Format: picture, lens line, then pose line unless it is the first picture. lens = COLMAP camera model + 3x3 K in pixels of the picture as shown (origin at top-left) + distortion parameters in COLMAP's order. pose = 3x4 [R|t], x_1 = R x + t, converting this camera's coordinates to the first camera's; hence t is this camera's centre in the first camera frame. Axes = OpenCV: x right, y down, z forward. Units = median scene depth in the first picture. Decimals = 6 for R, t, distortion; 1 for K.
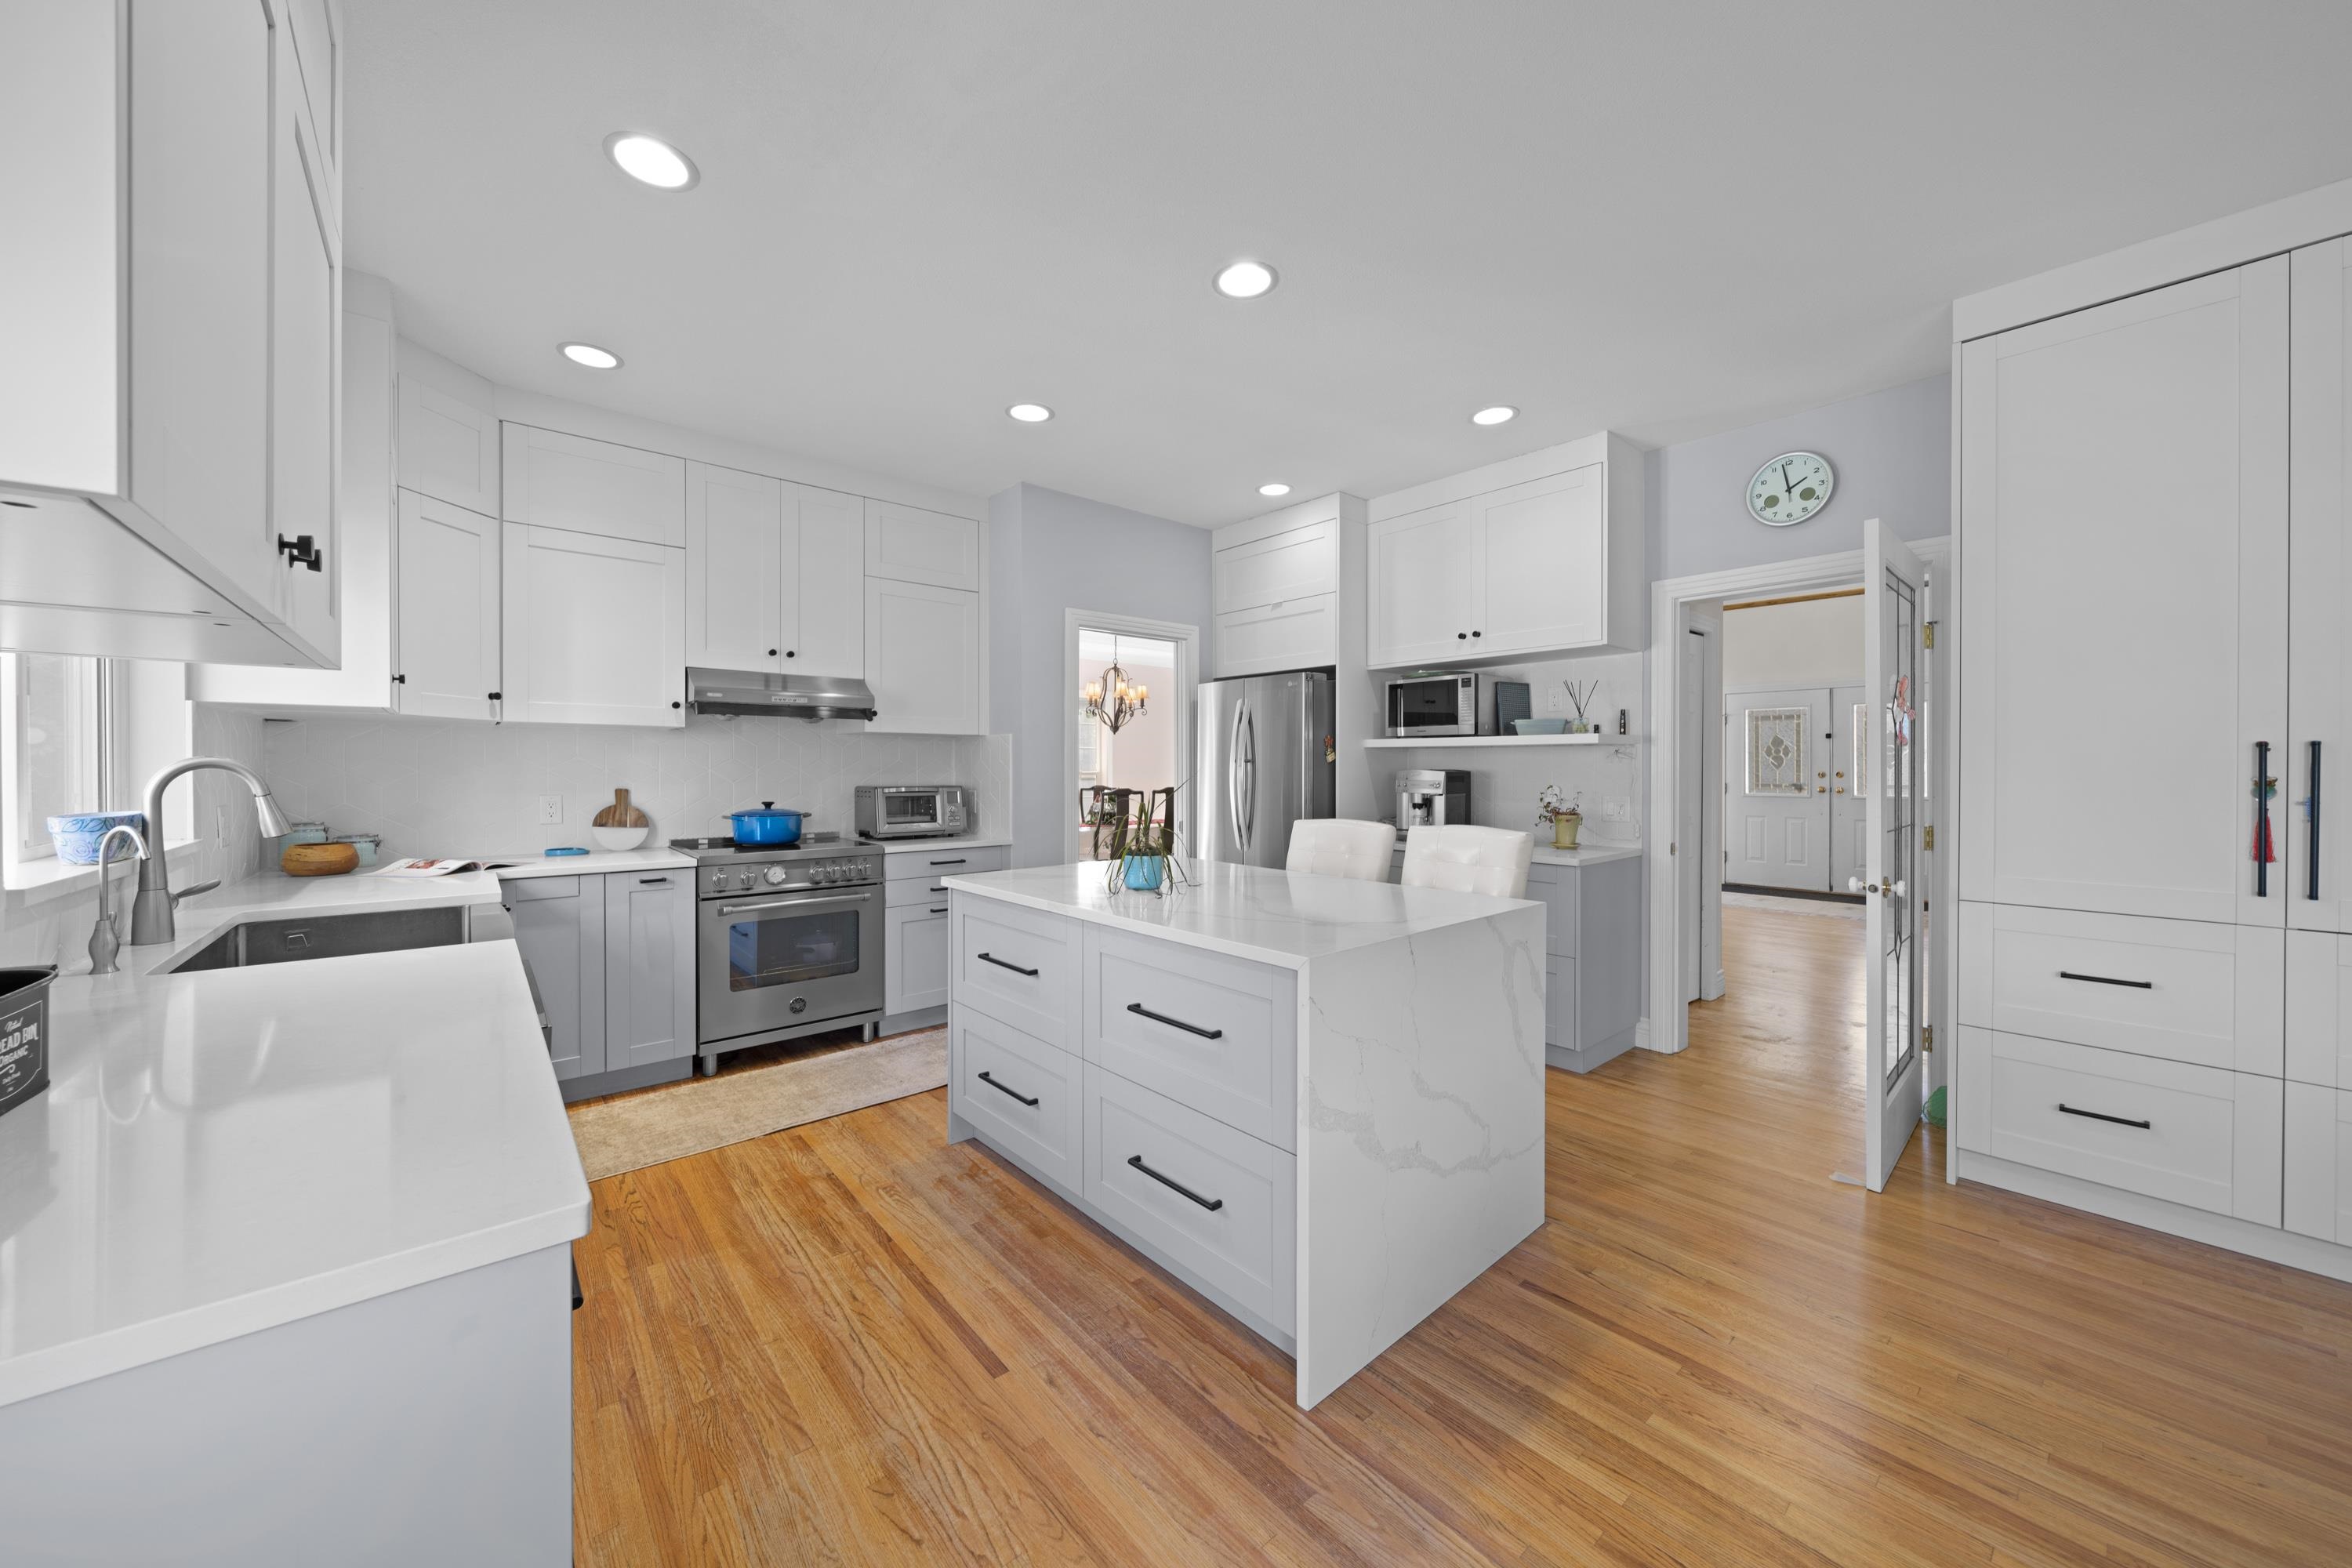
lens RADIAL K [[828.2, 0, 1172.6], [0, 828.2, 773.9], [0, 0, 1]] dist [-0.001930, -0.000095]
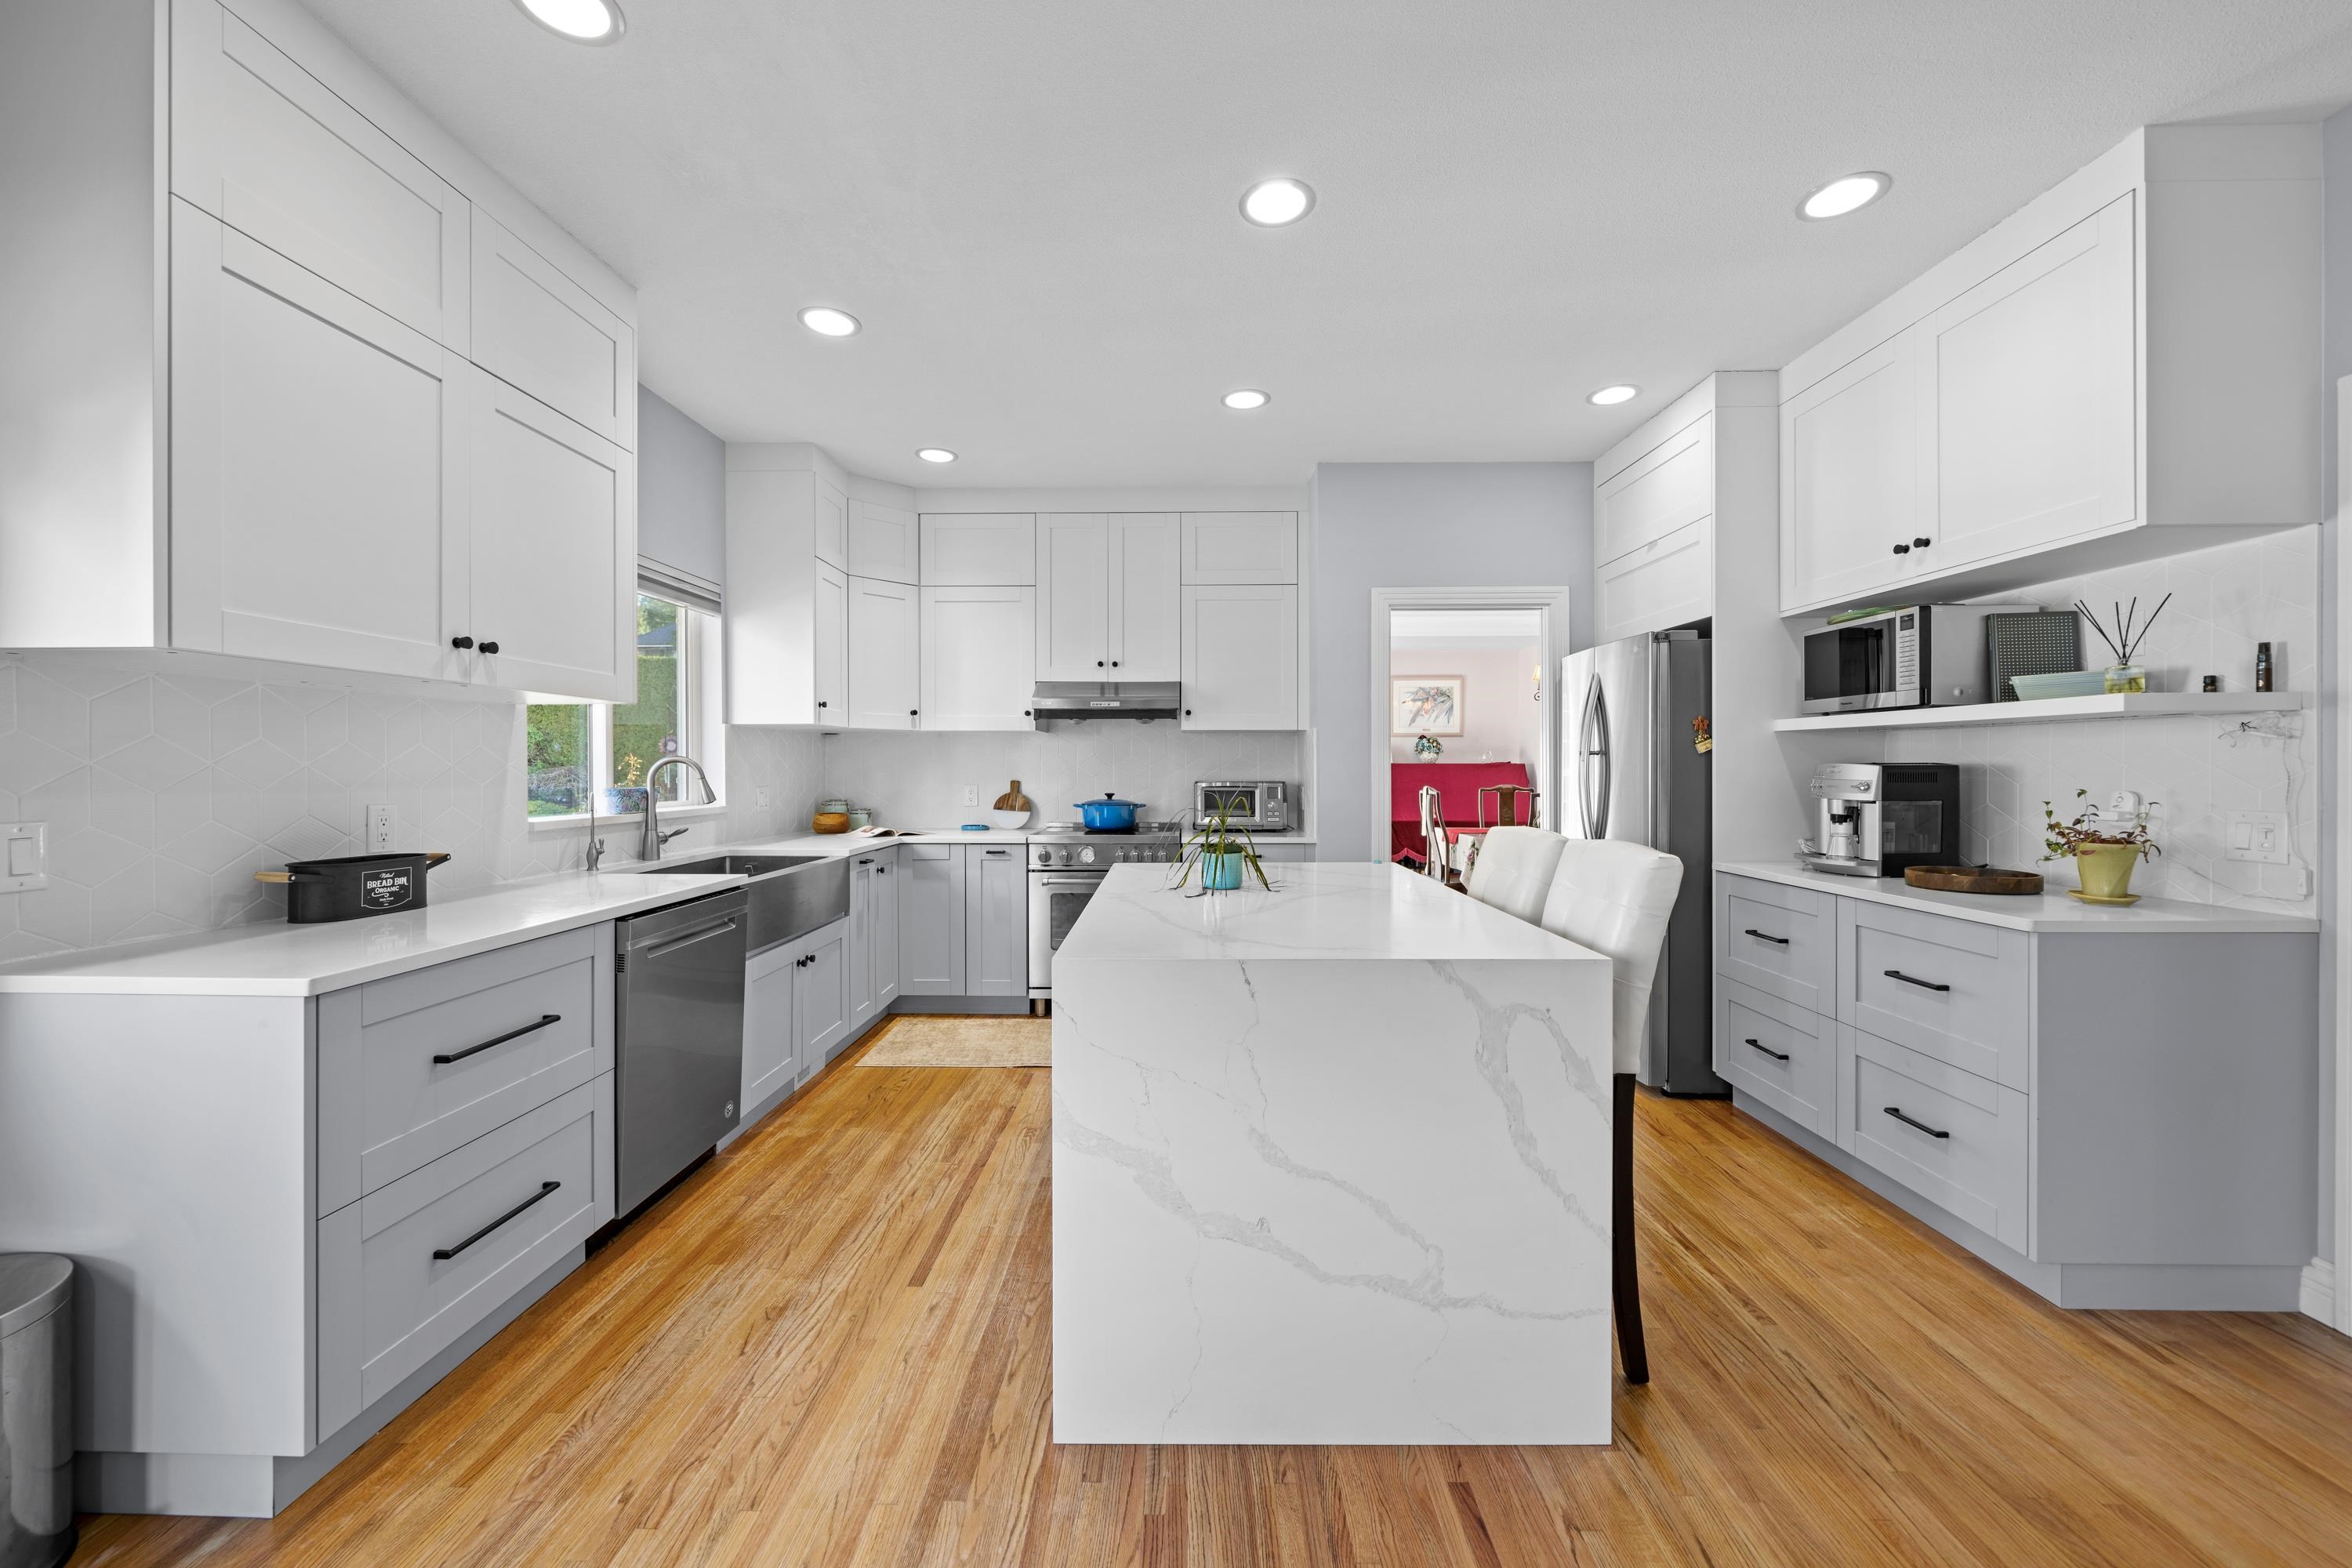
lens RADIAL K [[872.4, 0, 1170.6], [0, 872.4, 773.2], [0, 0, 1]] dist [-0.001454, -0.000181]
pose [[0.747460, 0.003069, -0.664299, 0.429799], [-0.003958, 0.999992, 0.000166, 0.005751], [0.664295, 0.002506, 0.747467, 0.164292]]
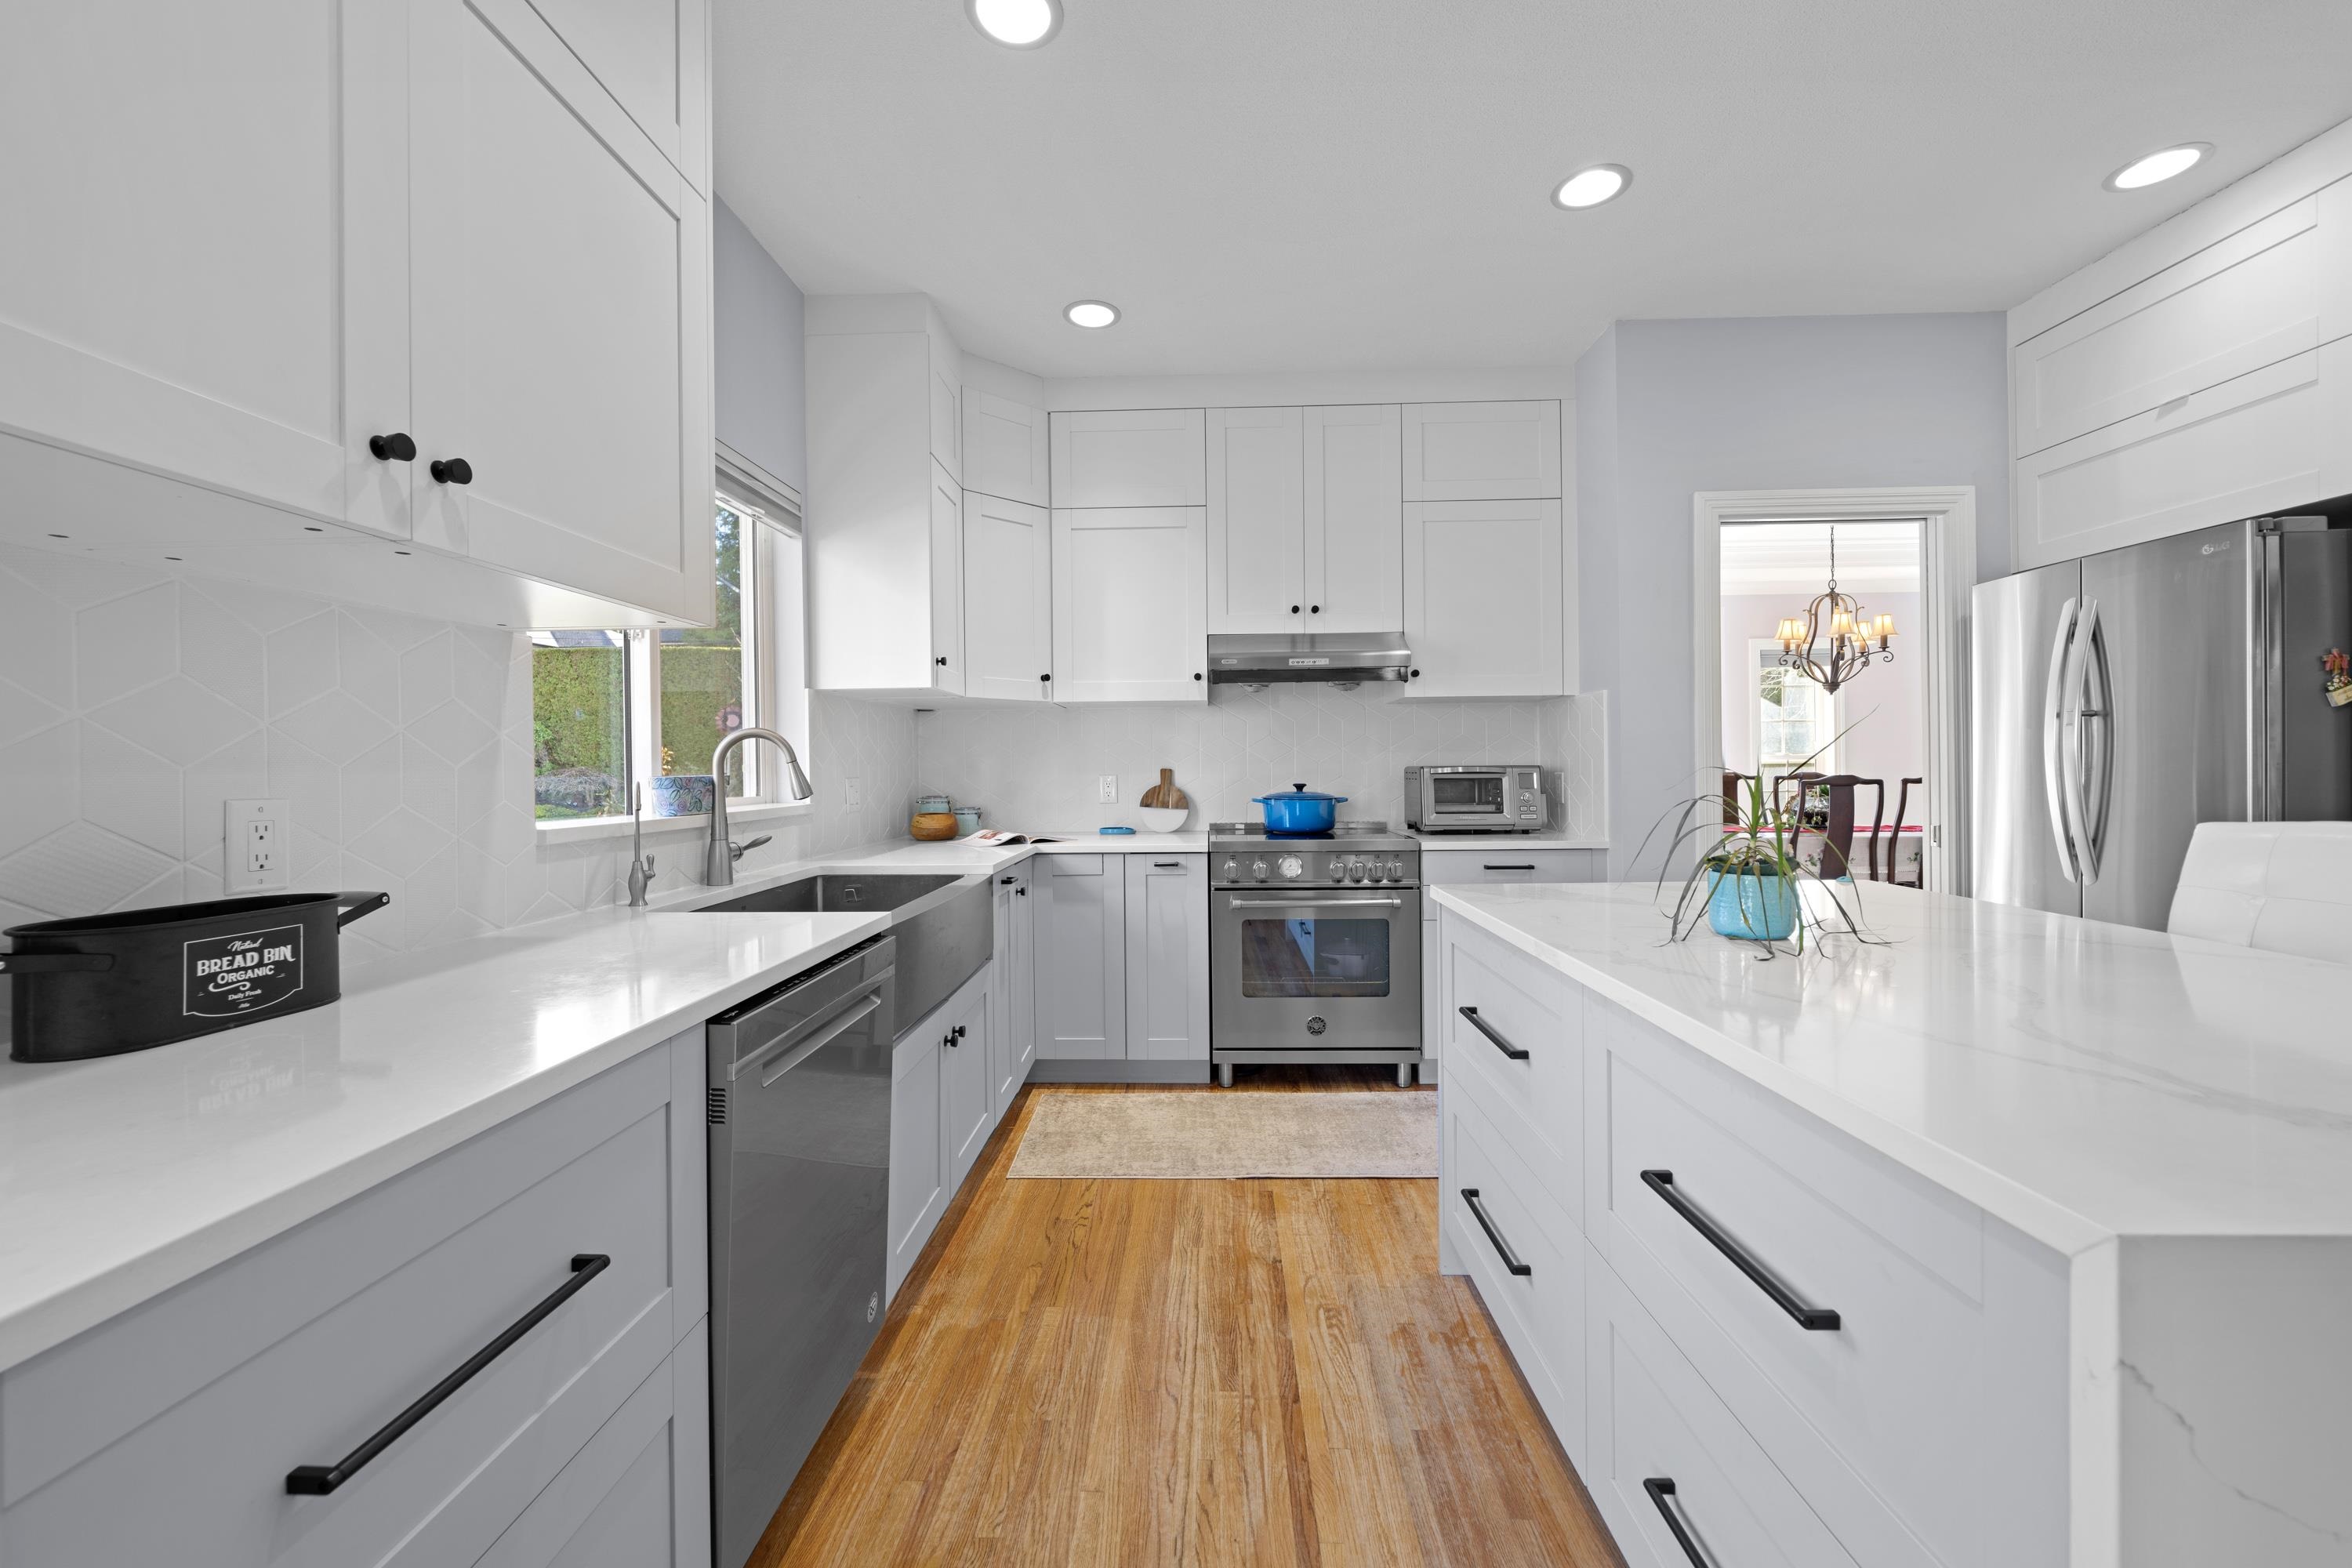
lens RADIAL K [[900.7, 0, 1176.9], [0, 900.7, 771.6], [0, 0, 1]] dist [-0.002390, -0.000145]
pose [[0.736772, -0.004532, -0.676127, 0.062421], [0.005881, 0.999983, -0.000294, 0.022837], [0.676116, -0.003759, 0.736785, 0.242548]]
